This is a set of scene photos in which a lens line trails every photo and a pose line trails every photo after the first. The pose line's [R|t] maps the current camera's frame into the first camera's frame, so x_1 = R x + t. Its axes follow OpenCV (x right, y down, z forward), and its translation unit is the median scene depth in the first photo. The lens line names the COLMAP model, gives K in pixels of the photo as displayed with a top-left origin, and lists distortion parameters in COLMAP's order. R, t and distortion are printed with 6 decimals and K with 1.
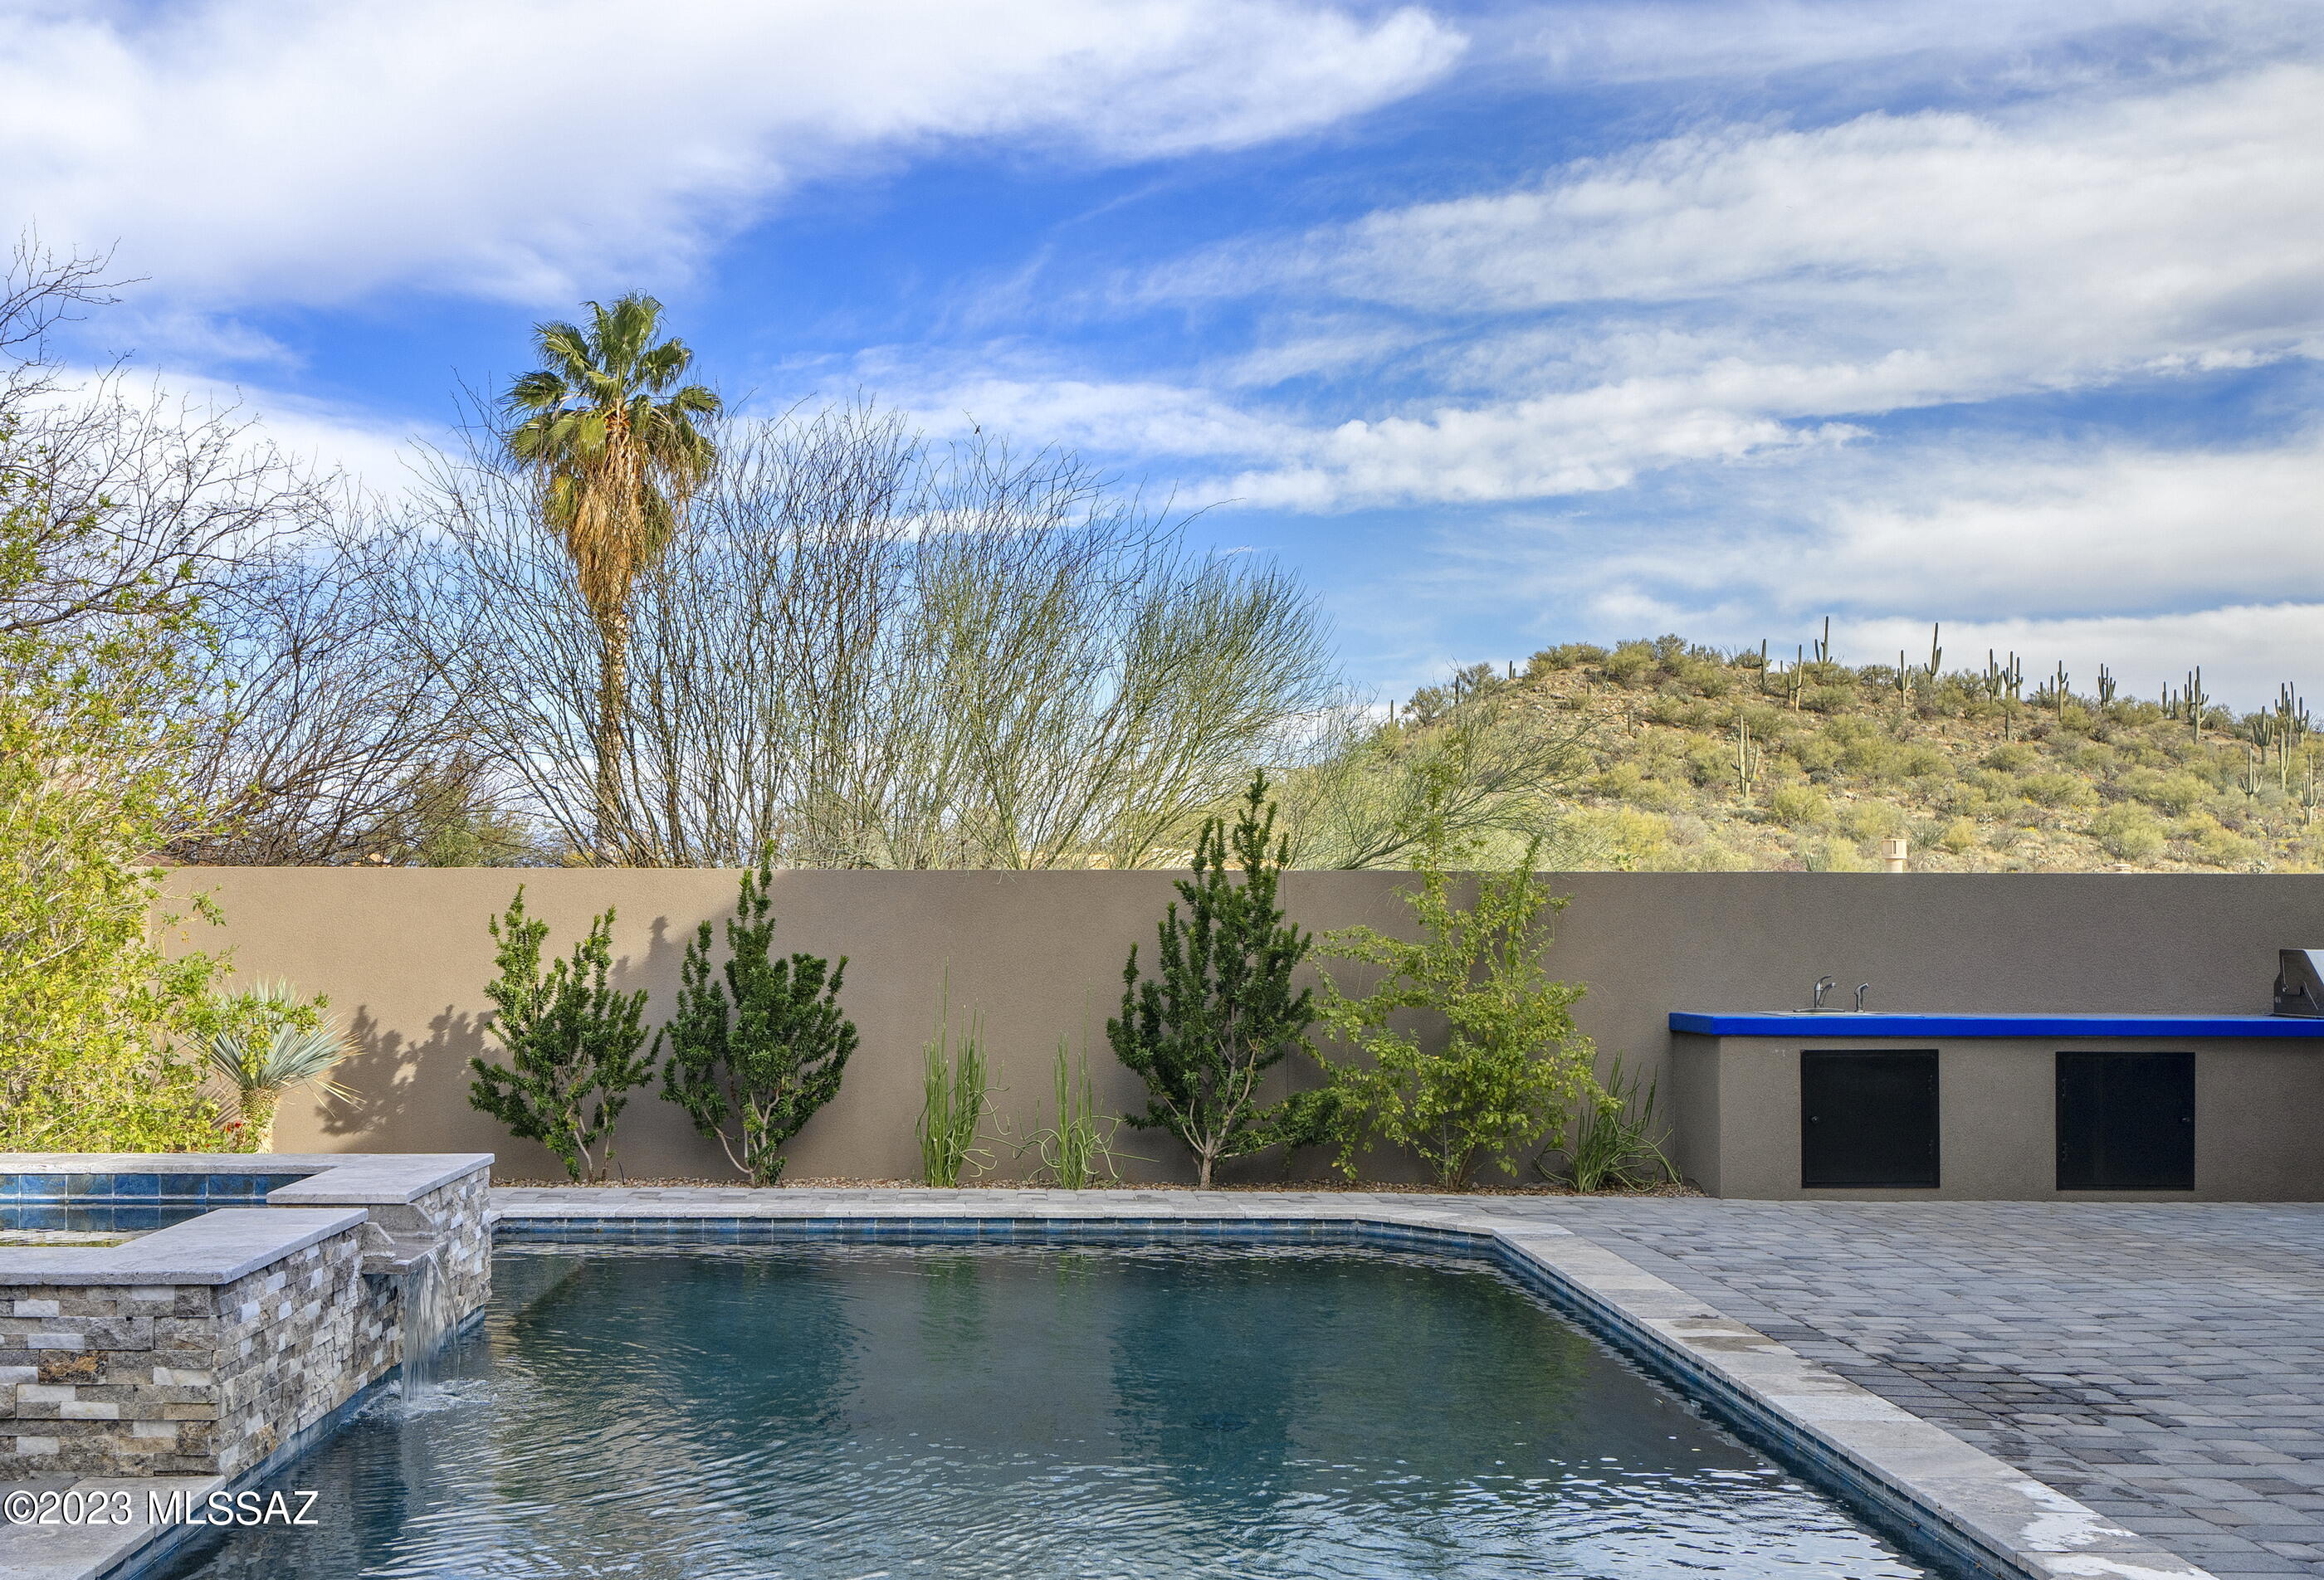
lens RADIAL K [[2342.0, 0, 1158.1], [0, 2342.0, 801.7], [0, 0, 1]] dist [-0.003104, 0.000000]
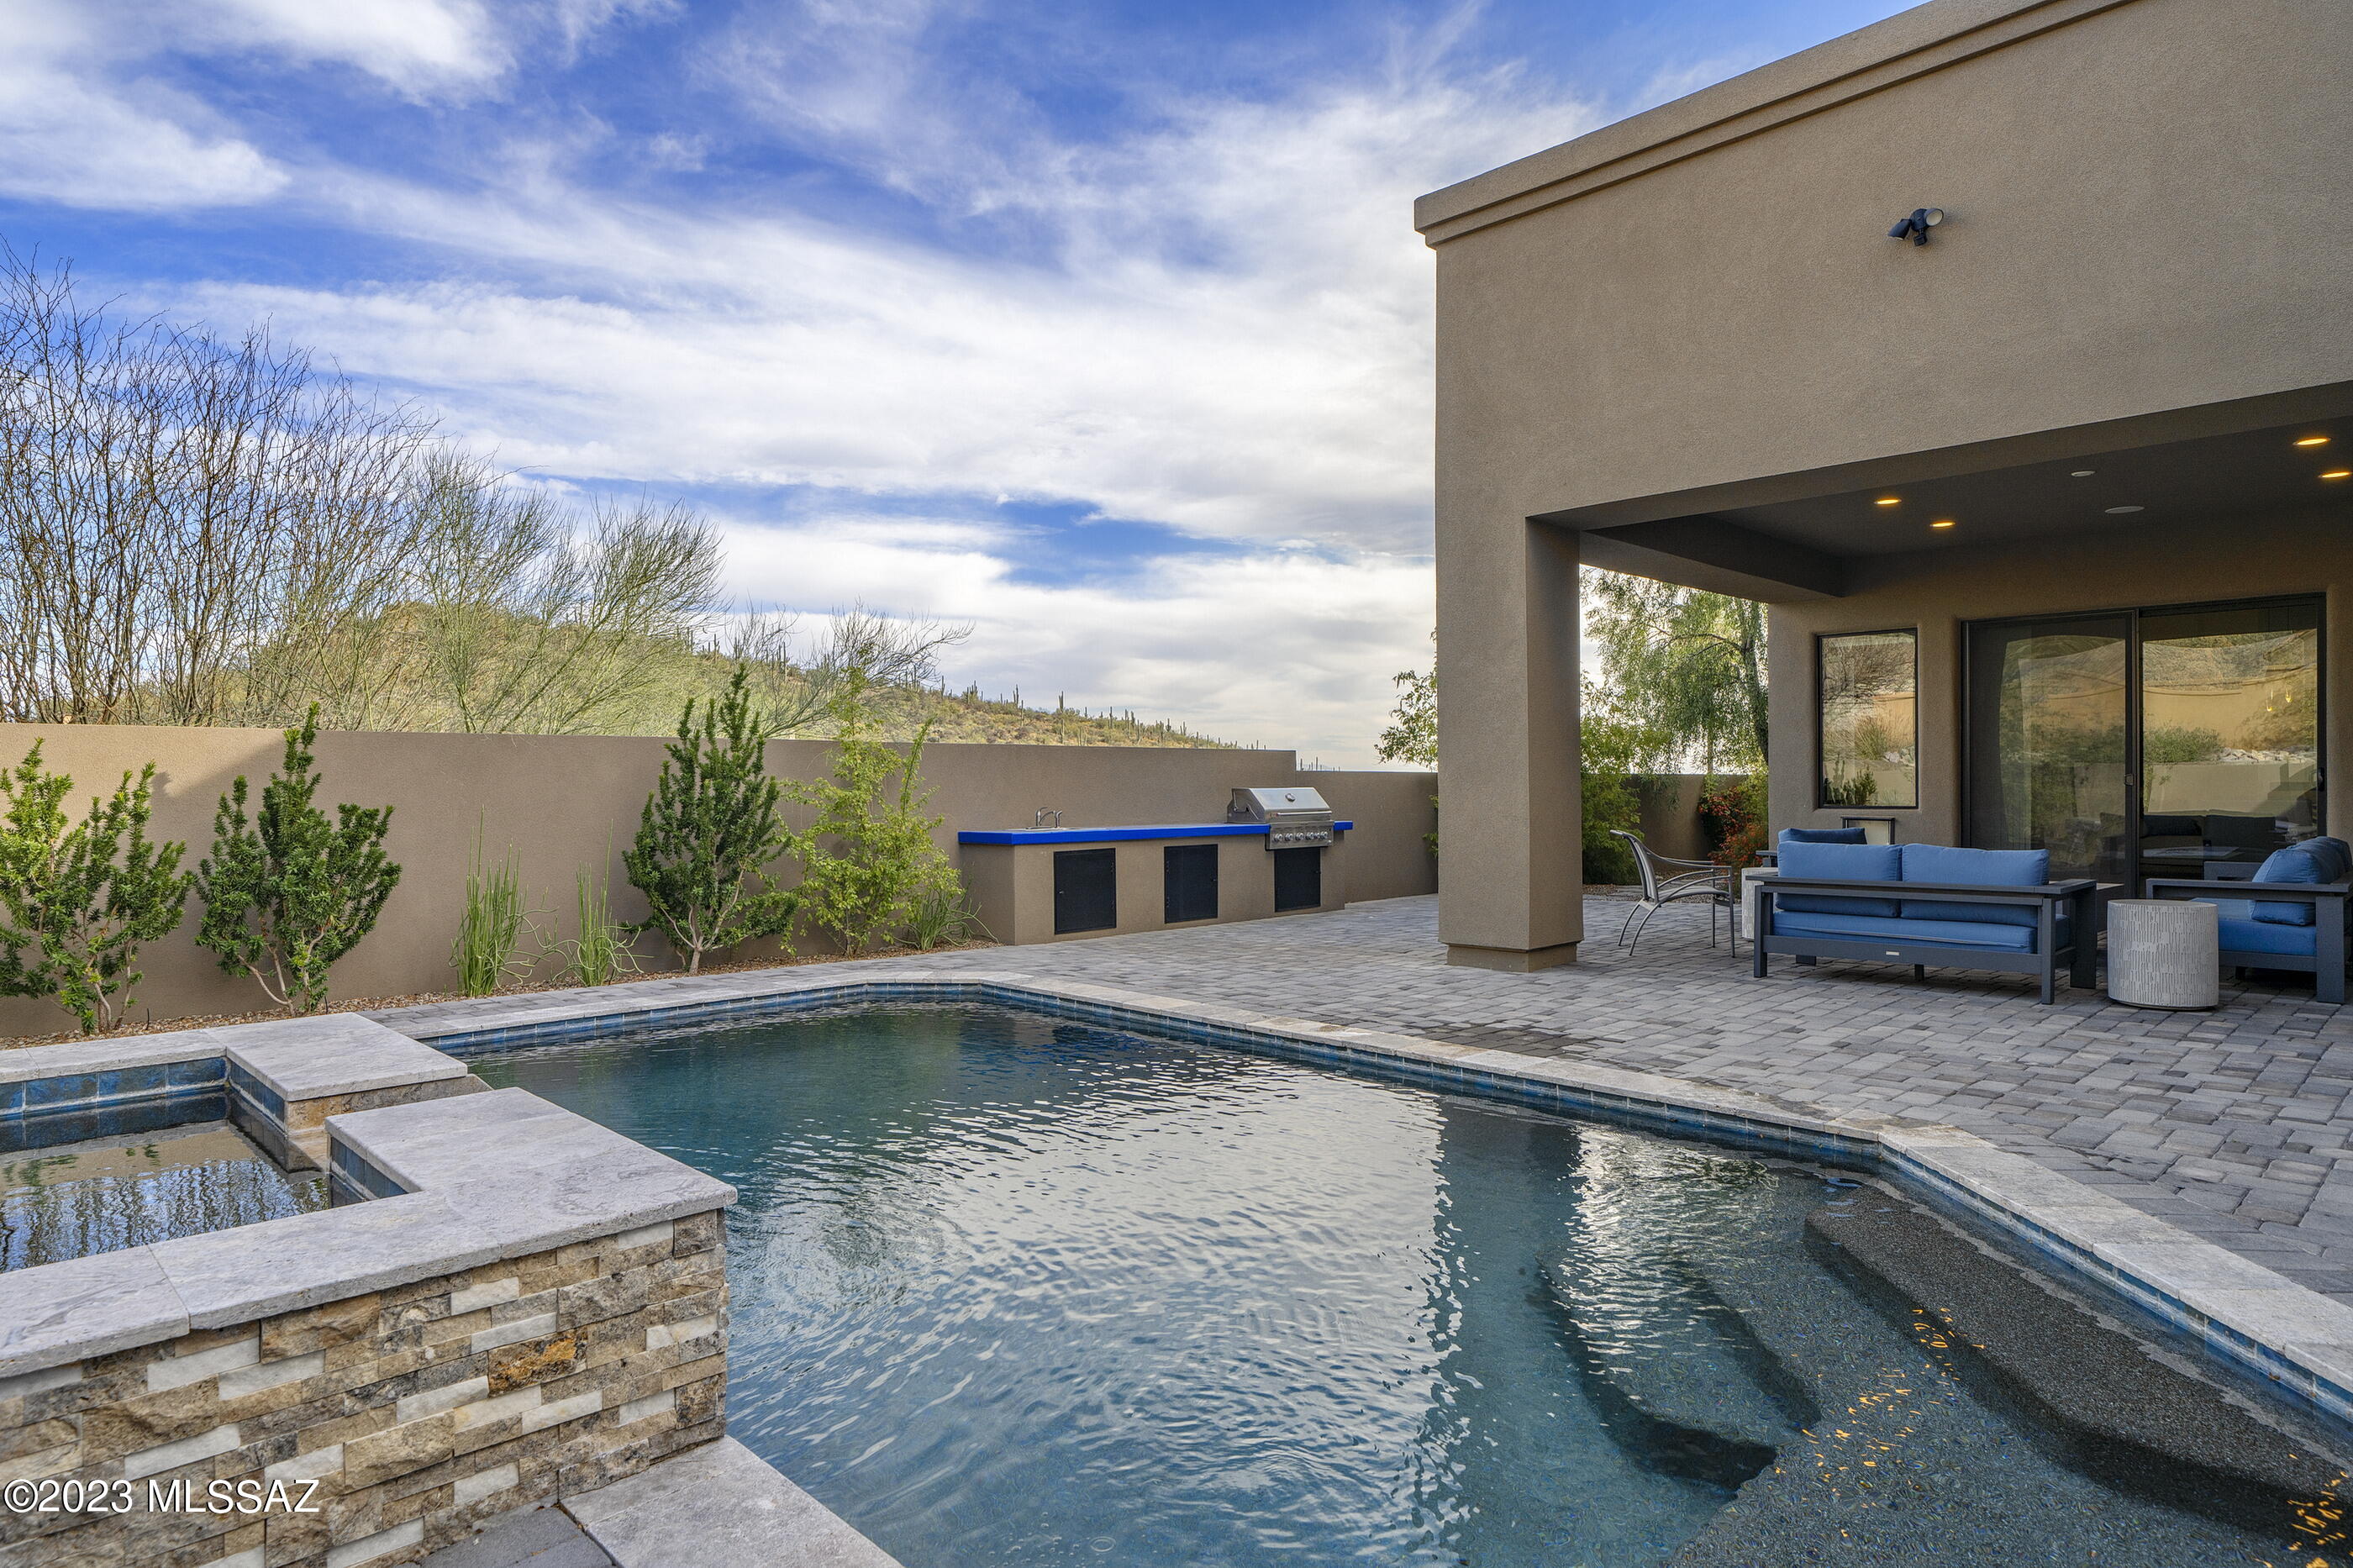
lens RADIAL K [[1304.7, 0, 1170.3], [0, 1304.7, 766.4], [0, 0, 1]] dist [0.001850, 0.003154]
pose [[0.731357, 0.001242, 0.681994, -0.280509], [-0.028576, 0.999176, 0.028825, 0.016365], [-0.681396, -0.040570, 0.730790, 0.259031]]
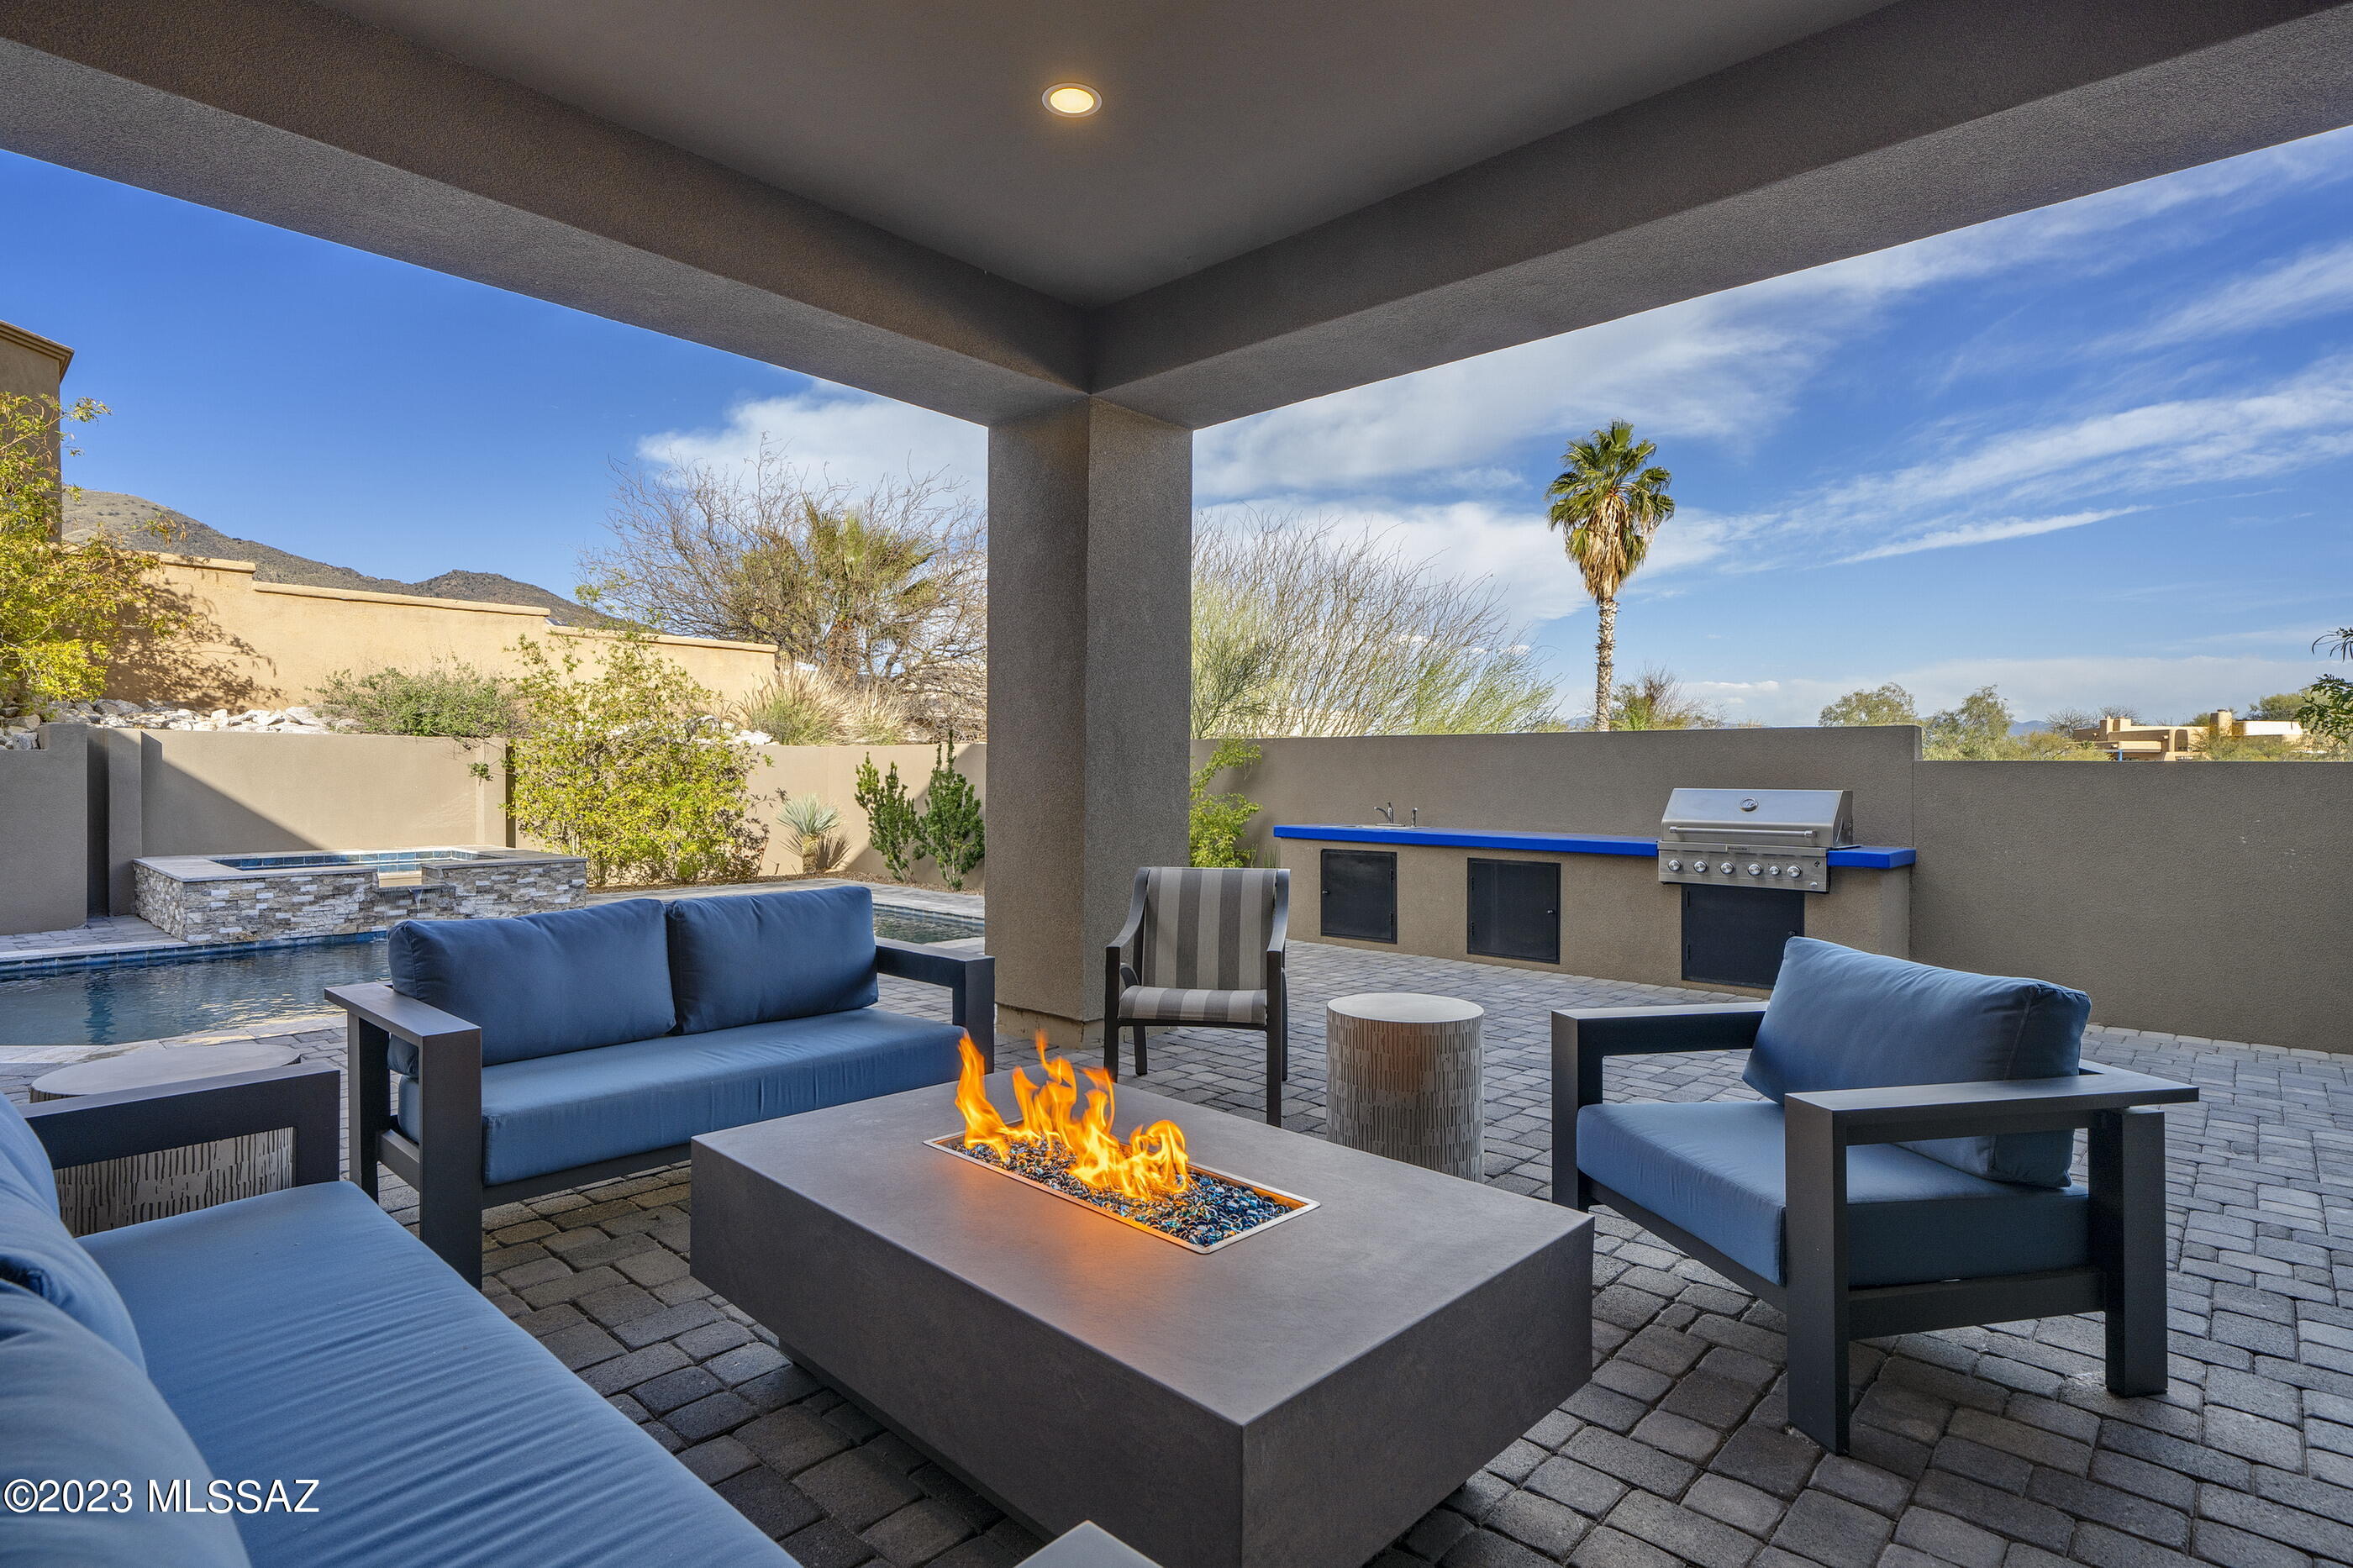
lens RADIAL K [[1204.6, 0, 1172.5], [0, 1204.6, 773.9], [0, 0, 1]] dist [0.000729, 0.000032]
pose [[0.725233, 0.003699, -0.688493, 0.726766], [0.035045, 0.998491, 0.042280, 0.017453], [0.687611, -0.054791, 0.724009, 0.329428]]
